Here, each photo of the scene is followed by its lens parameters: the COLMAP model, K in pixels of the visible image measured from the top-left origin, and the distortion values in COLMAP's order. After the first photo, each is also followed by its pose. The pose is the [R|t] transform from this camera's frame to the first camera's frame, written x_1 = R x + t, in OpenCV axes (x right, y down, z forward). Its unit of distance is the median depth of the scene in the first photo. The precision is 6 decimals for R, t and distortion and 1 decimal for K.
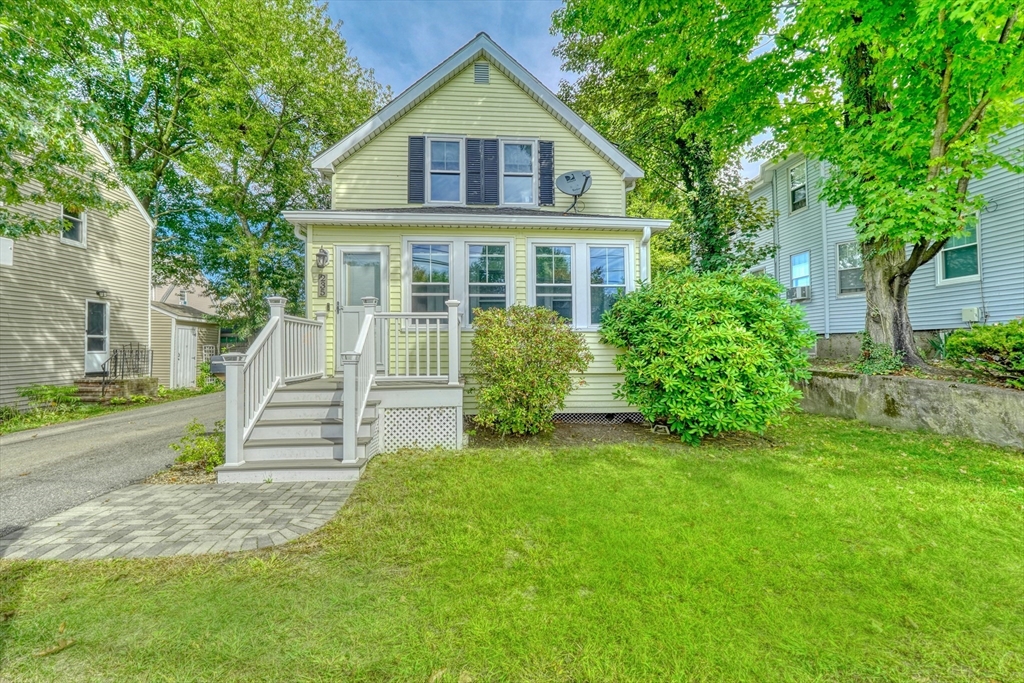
lens RADIAL K [[441.7, 0, 512.5], [0, 441.7, 340.2], [0, 0, 1]] dist [-0.008653, -0.000120]
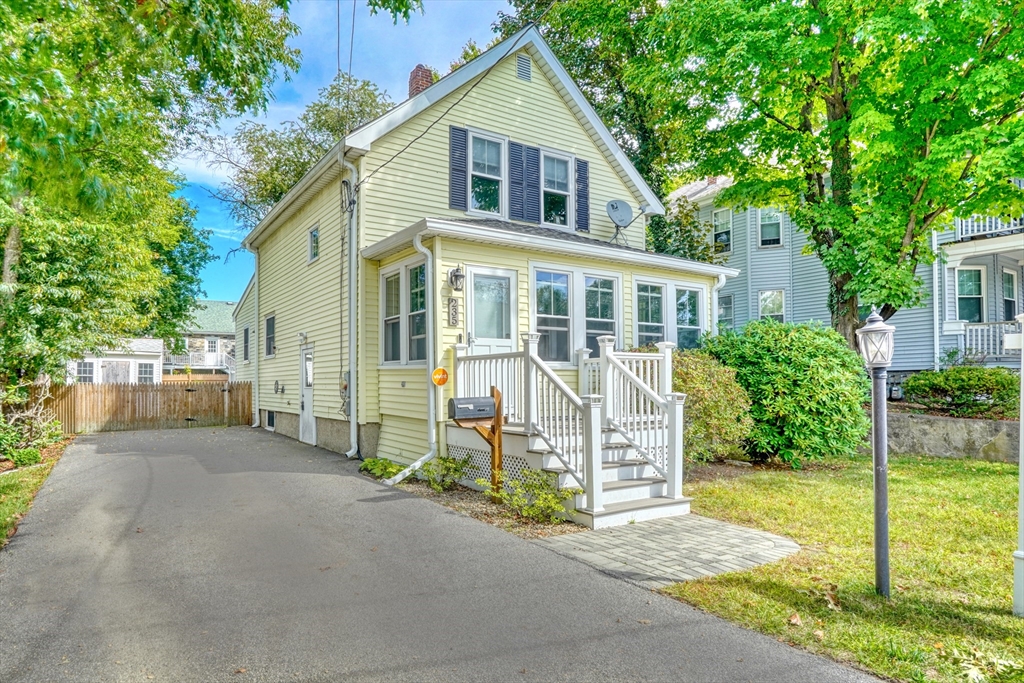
lens RADIAL K [[613.5, 0, 513.6], [0, 613.5, 377.0], [0, 0, 1]] dist [-0.000037, -0.000919]
pose [[0.875374, 0.008342, 0.483374, -0.840195], [-0.009776, 0.999952, 0.000447, -0.004481], [-0.483347, -0.005117, 0.875414, -0.052345]]
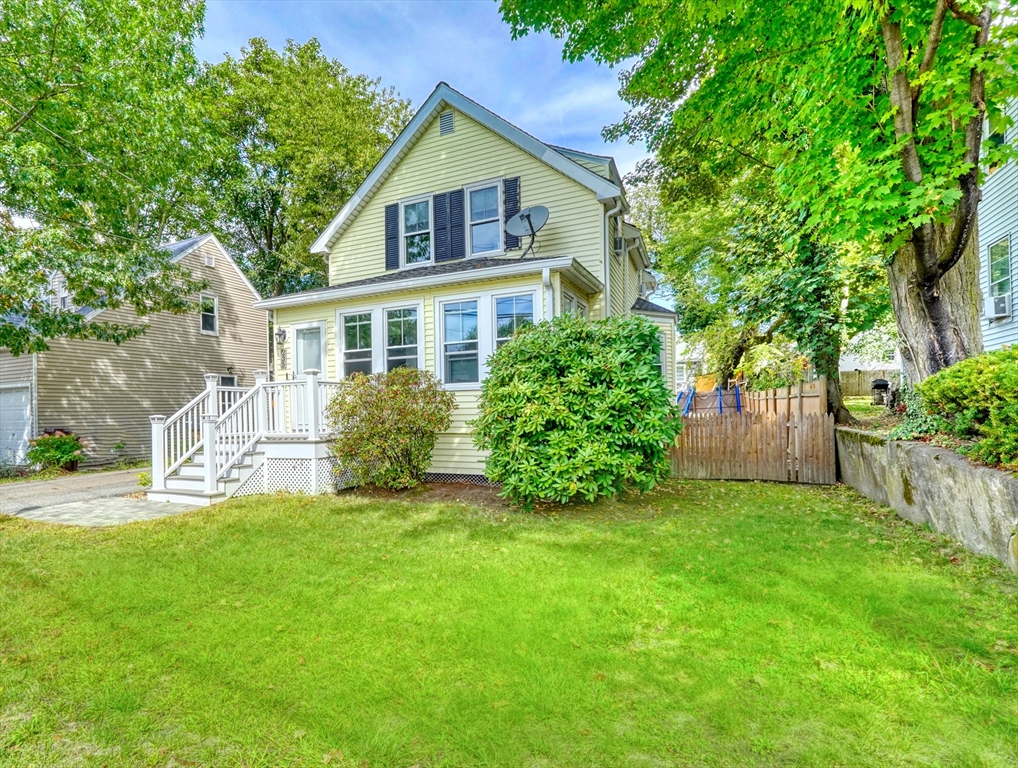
lens RADIAL K [[524.7, 0, 455.1], [0, 524.7, 413.1], [0, 0, 1]] dist [-0.003664, 0.000194]
pose [[0.861504, -0.009378, -0.507664, 0.665307], [0.024412, 0.999438, 0.022966, 0.003375], [0.507163, -0.032178, 0.861249, -0.001358]]
